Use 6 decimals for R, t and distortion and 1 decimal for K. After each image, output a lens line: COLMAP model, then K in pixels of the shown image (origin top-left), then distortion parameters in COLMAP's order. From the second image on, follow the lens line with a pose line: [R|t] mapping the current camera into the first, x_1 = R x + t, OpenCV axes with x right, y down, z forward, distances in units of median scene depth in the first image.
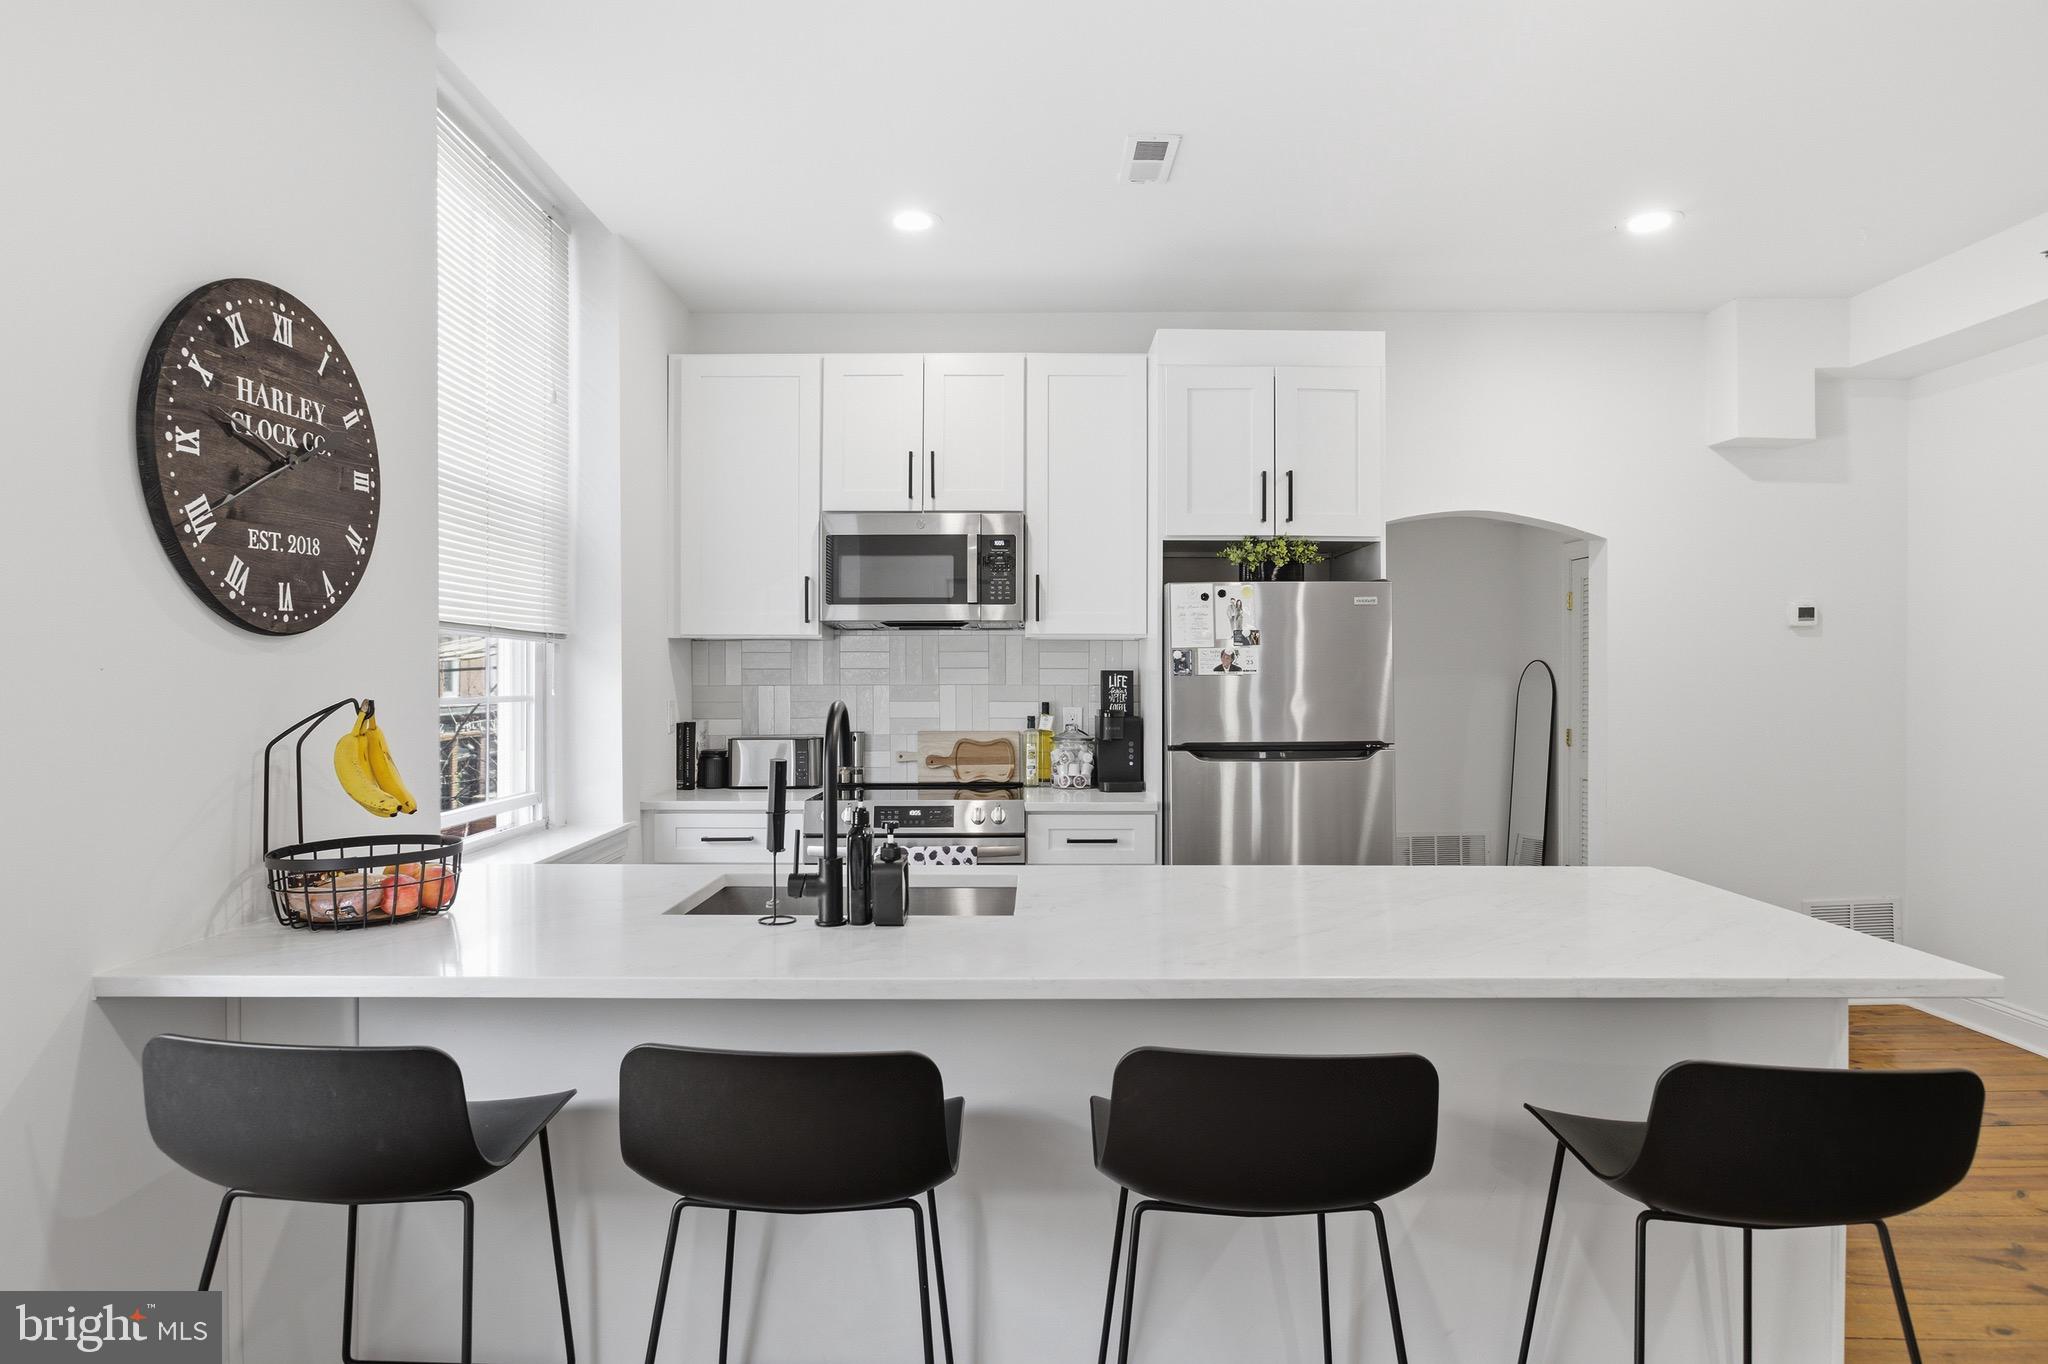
lens RADIAL K [[1145.2, 0, 1016.5], [0, 1145.2, 676.2], [0, 0, 1]] dist [-0.018093, 0.013663]
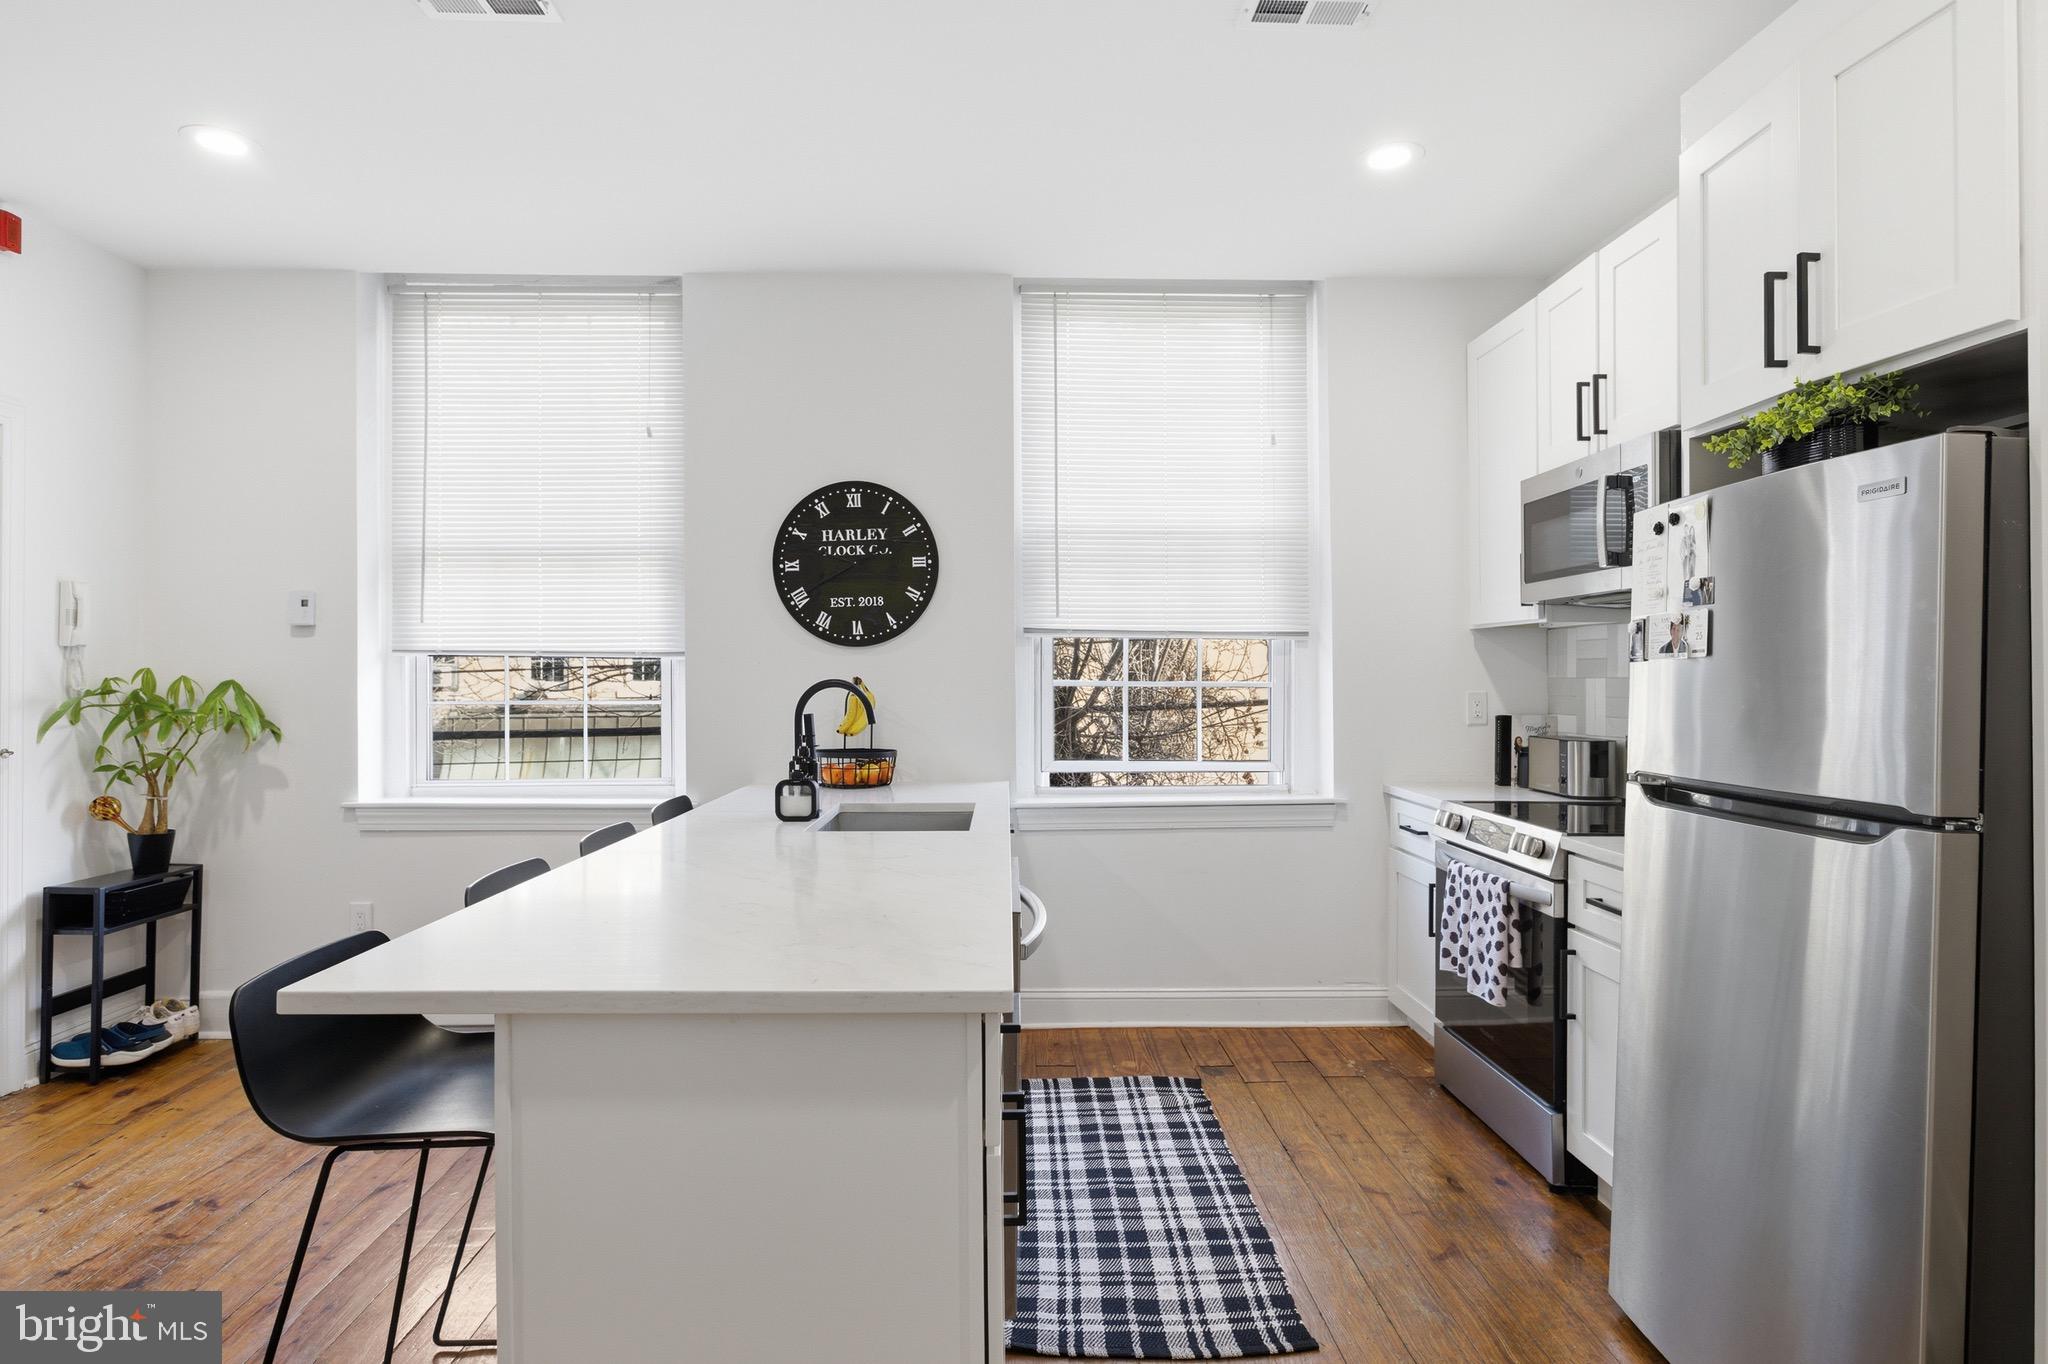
lens RADIAL K [[1100.4, 0, 1008.5], [0, 1100.4, 665.7], [0, 0, 1]] dist [-0.022720, 0.010885]
pose [[0.021589, -0.006553, -0.999745, 0.700451], [-0.002549, 0.999975, -0.006609, 0.006375], [0.999764, 0.002691, 0.021572, 0.629588]]
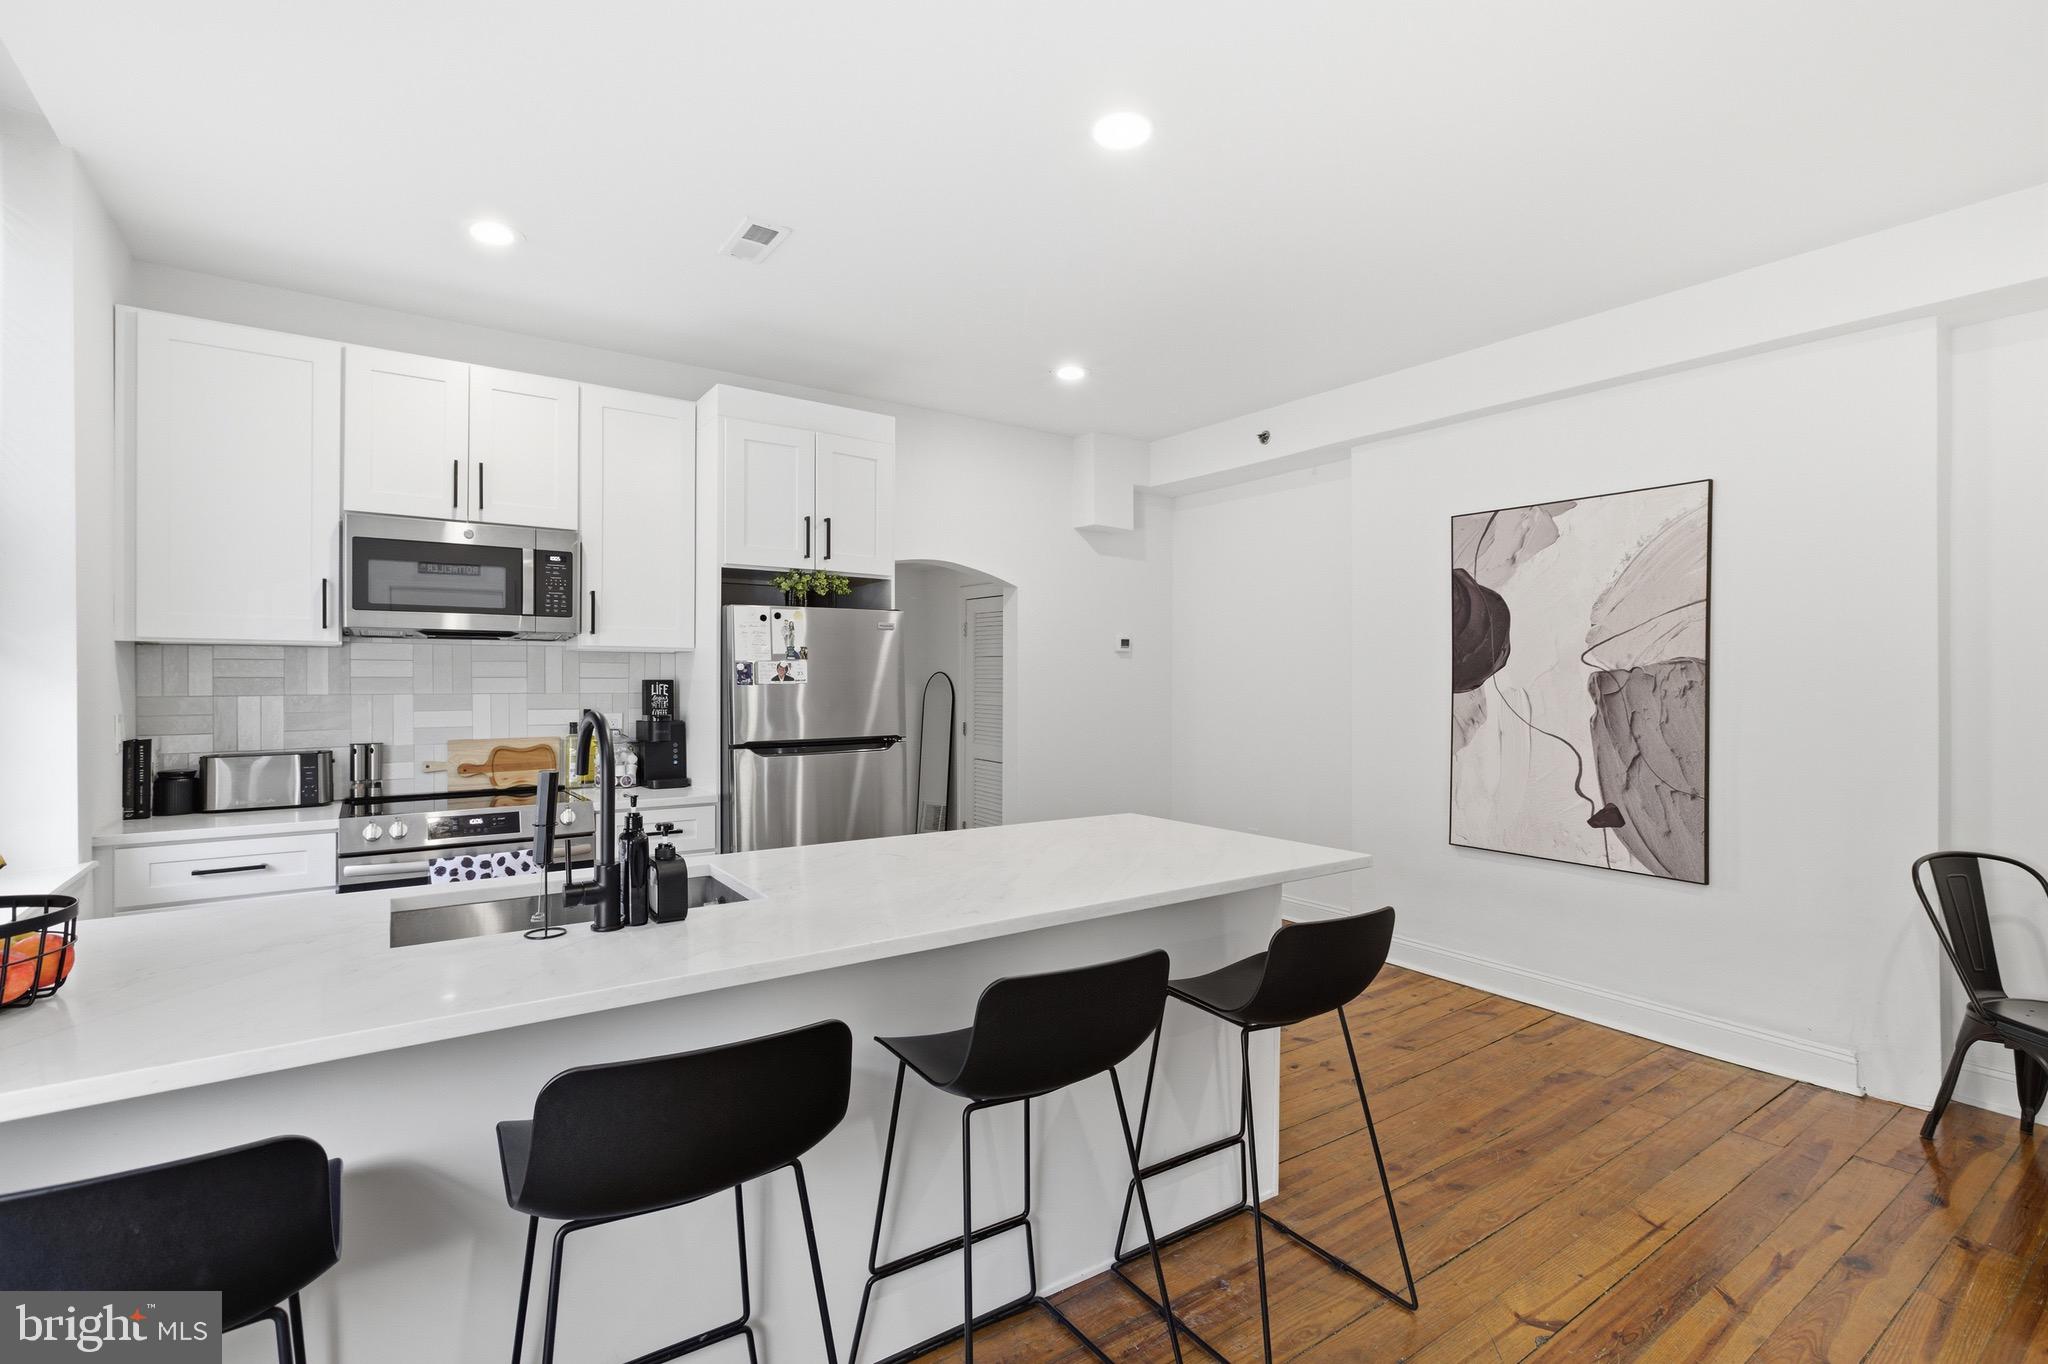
lens RADIAL K [[944.1, 0, 1024.0], [0, 944.1, 682.0], [0, 0, 1]] dist [-0.015914, 0.014922]
pose [[0.817020, -0.000010, 0.576609, -0.171506], [0.001225, 0.999998, -0.001719, -0.001021], [-0.576607, 0.002111, 0.817019, 0.047442]]
